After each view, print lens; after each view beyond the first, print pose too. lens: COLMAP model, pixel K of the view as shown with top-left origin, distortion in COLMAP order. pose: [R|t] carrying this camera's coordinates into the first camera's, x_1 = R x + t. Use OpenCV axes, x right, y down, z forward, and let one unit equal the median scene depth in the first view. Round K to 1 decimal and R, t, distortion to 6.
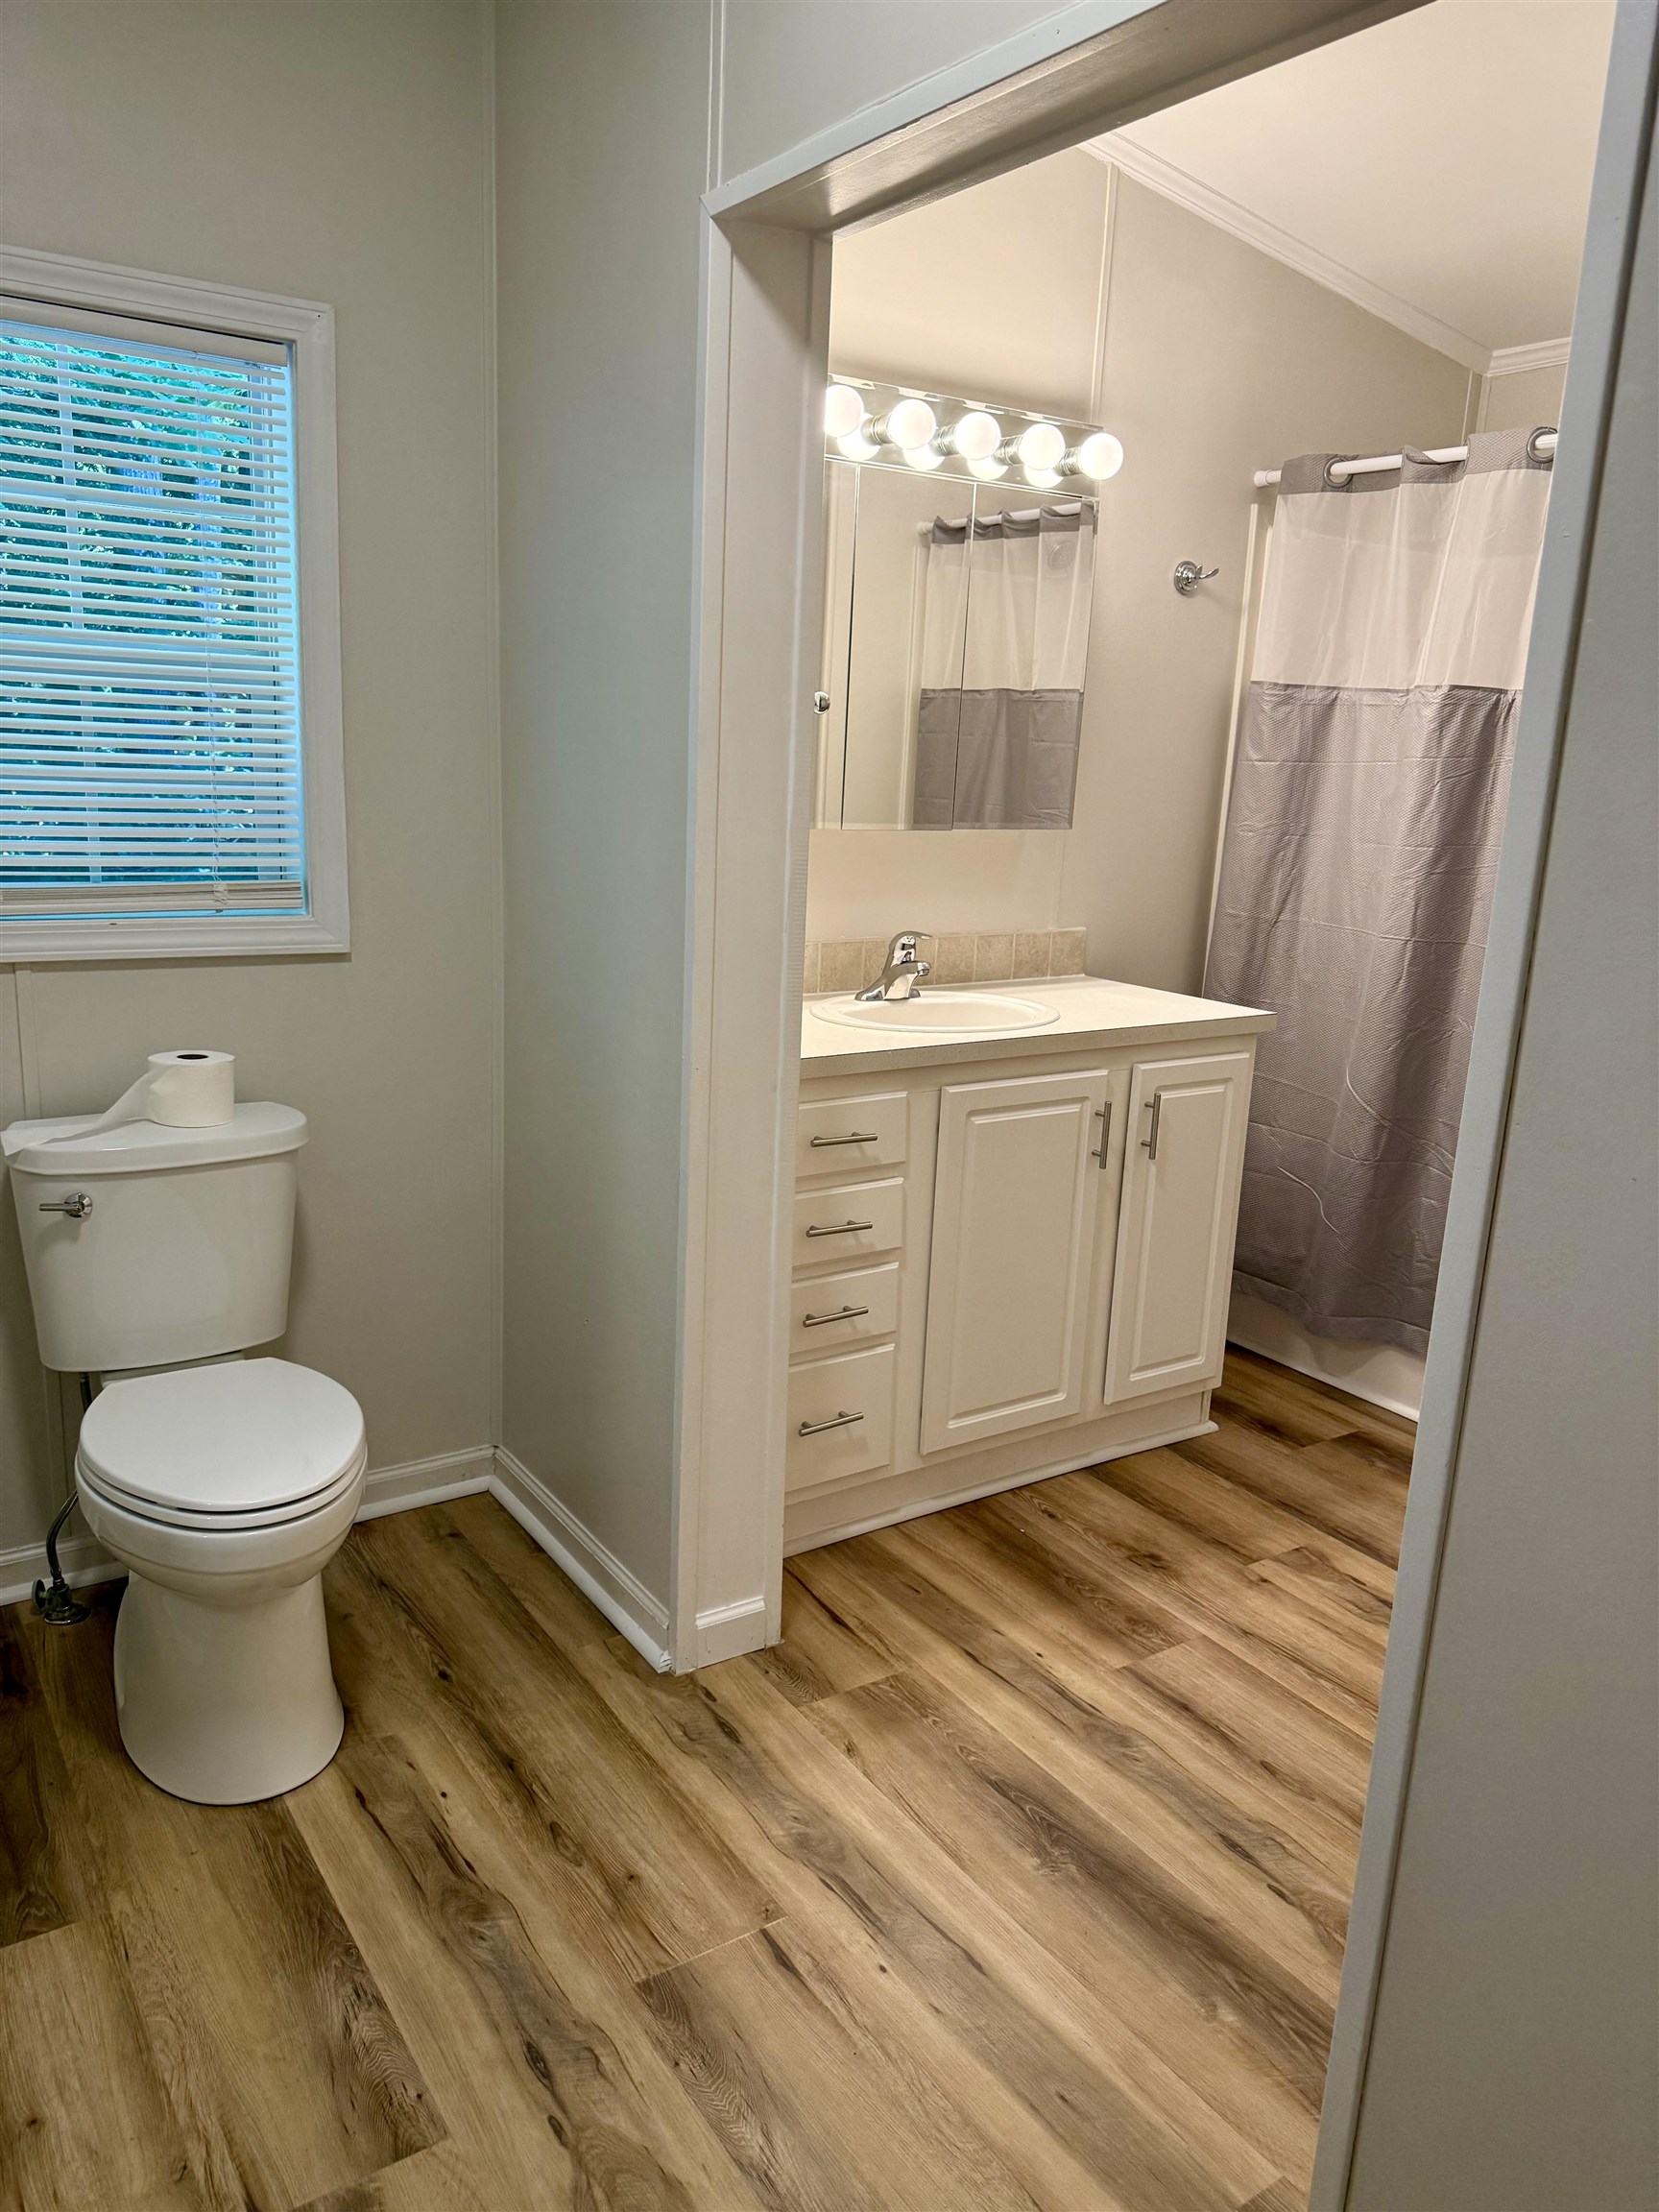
lens RADIAL K [[1585.0, 0, 829.5], [0, 1585.0, 1106.0], [0, 0, 1]] dist [0.016489, -0.007385]
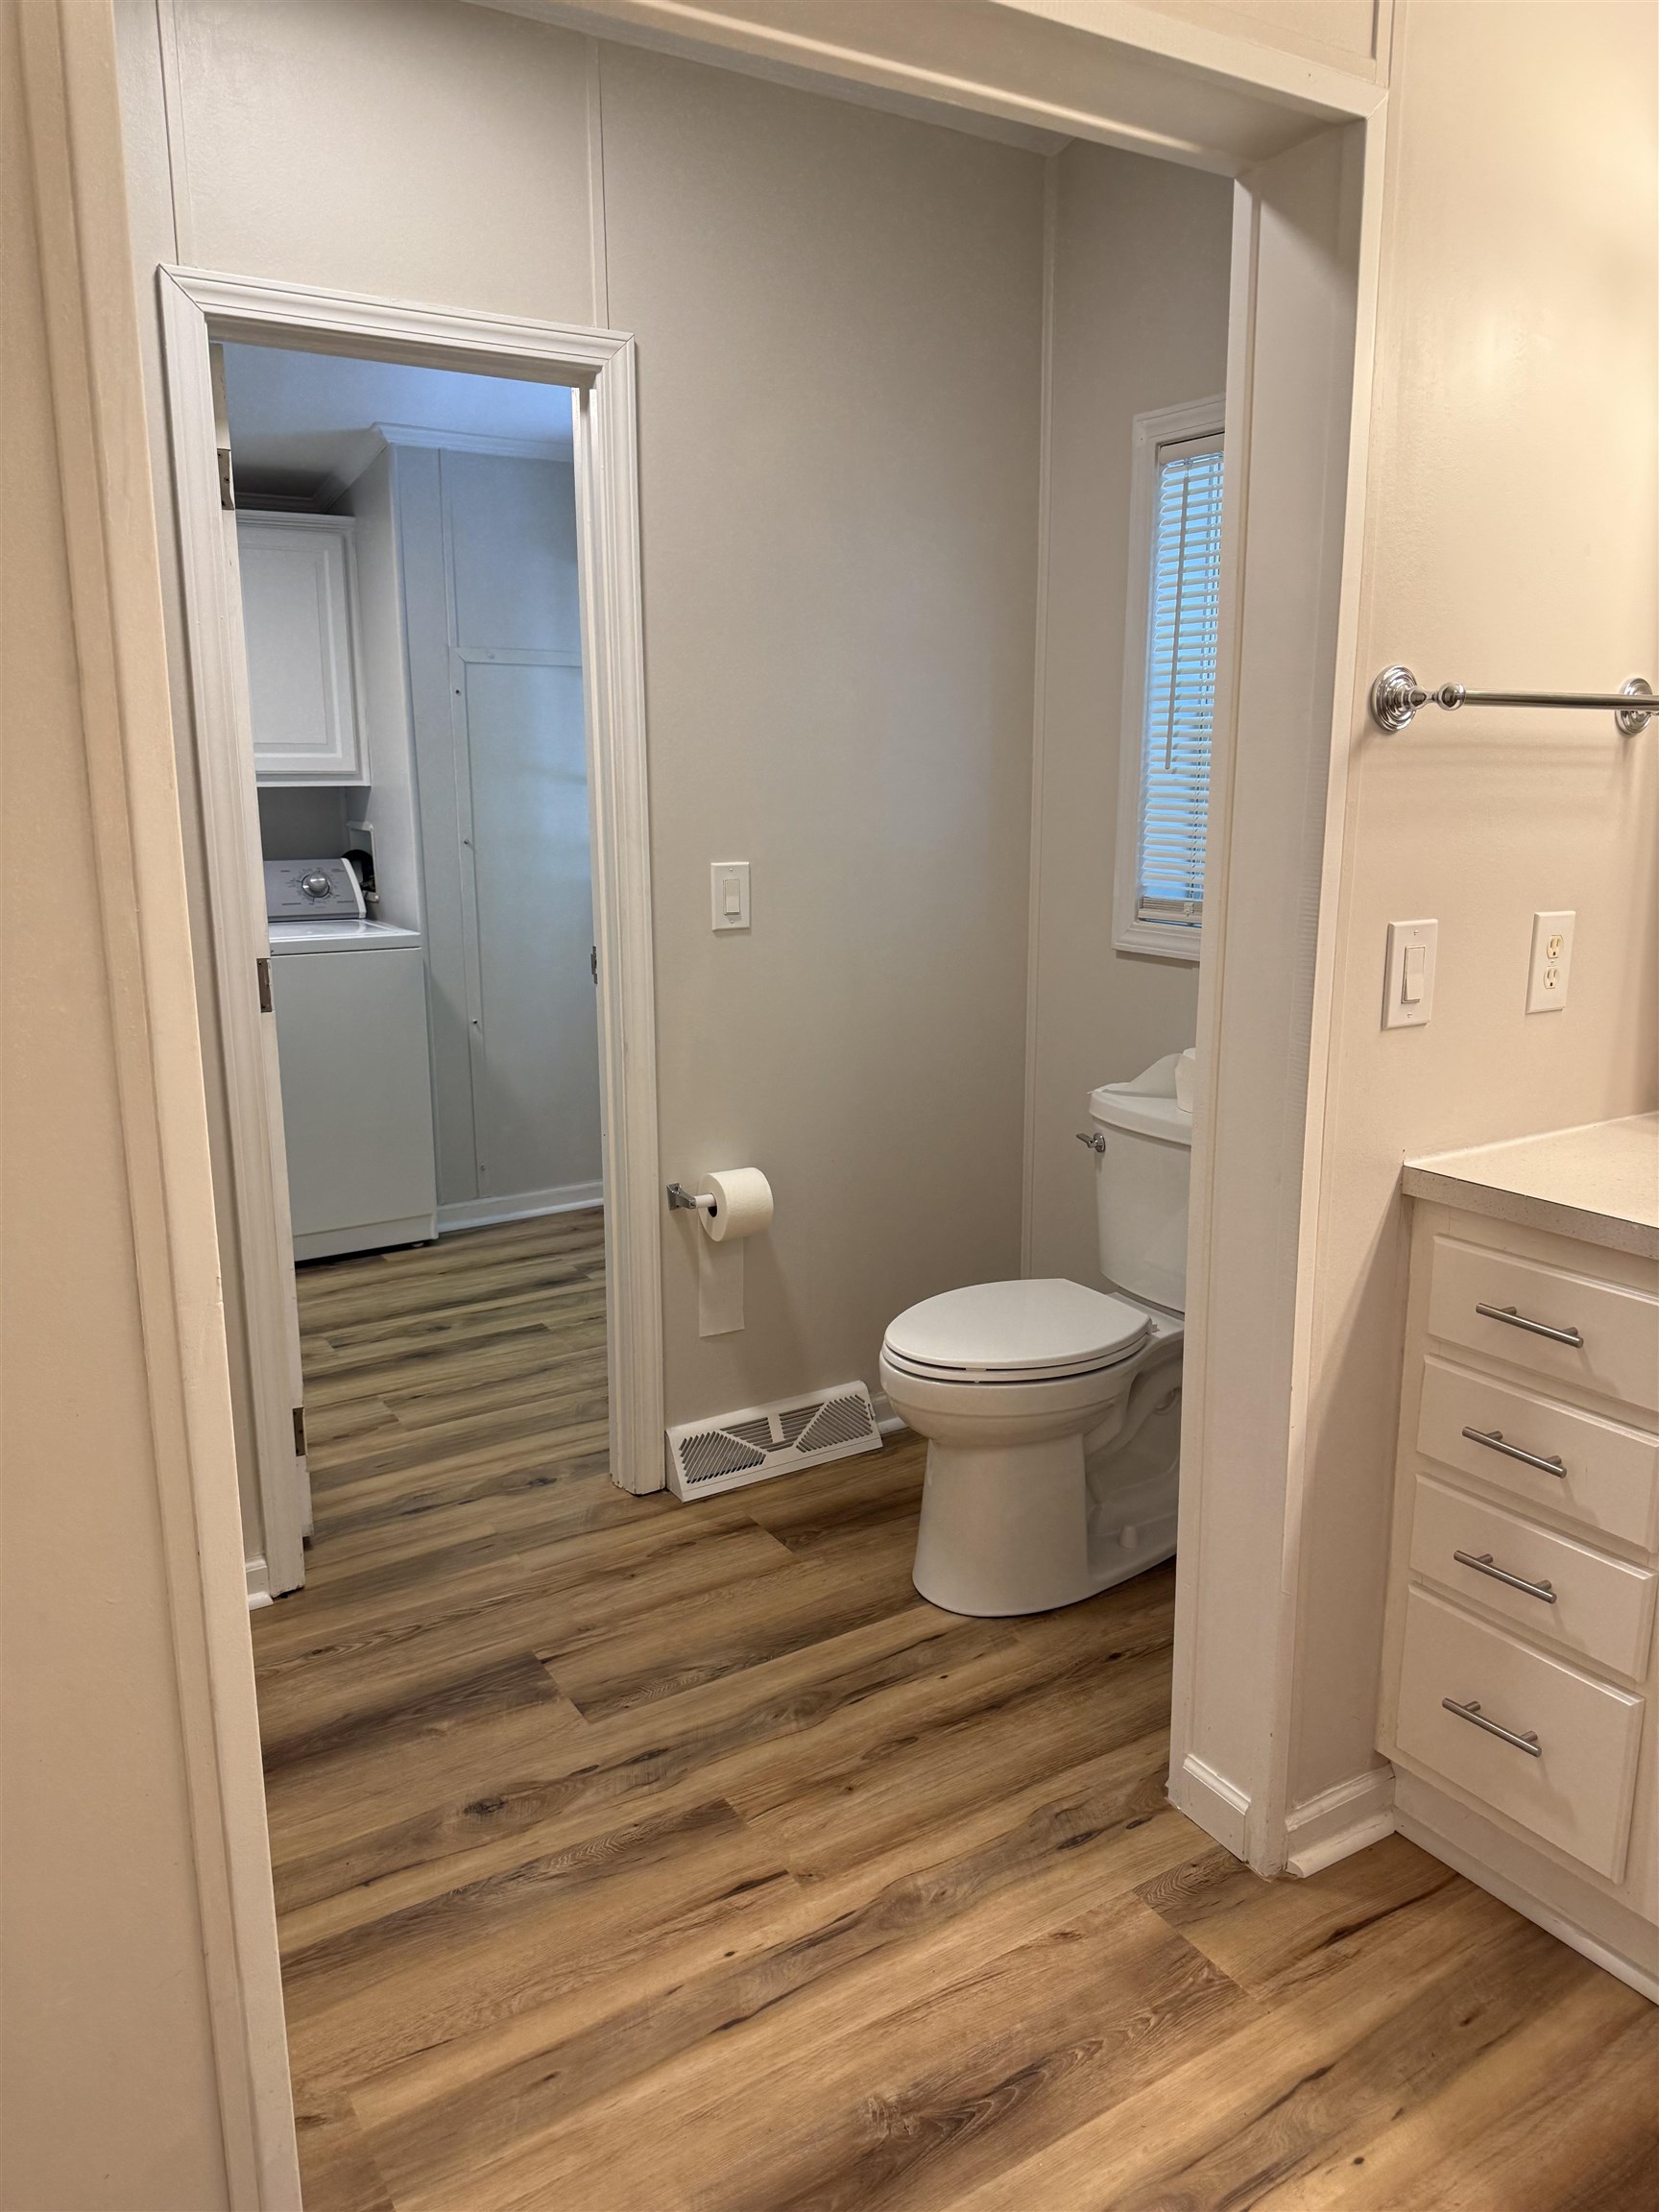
lens RADIAL K [[1585.0, 0, 829.5], [0, 1585.0, 1106.0], [0, 0, 1]] dist [0.016489, -0.007385]
pose [[-0.018917, 0.186949, -0.982187, 0.844915], [-0.230070, 0.955187, 0.186241, -0.163610], [0.972990, 0.229495, 0.024942, 0.828560]]
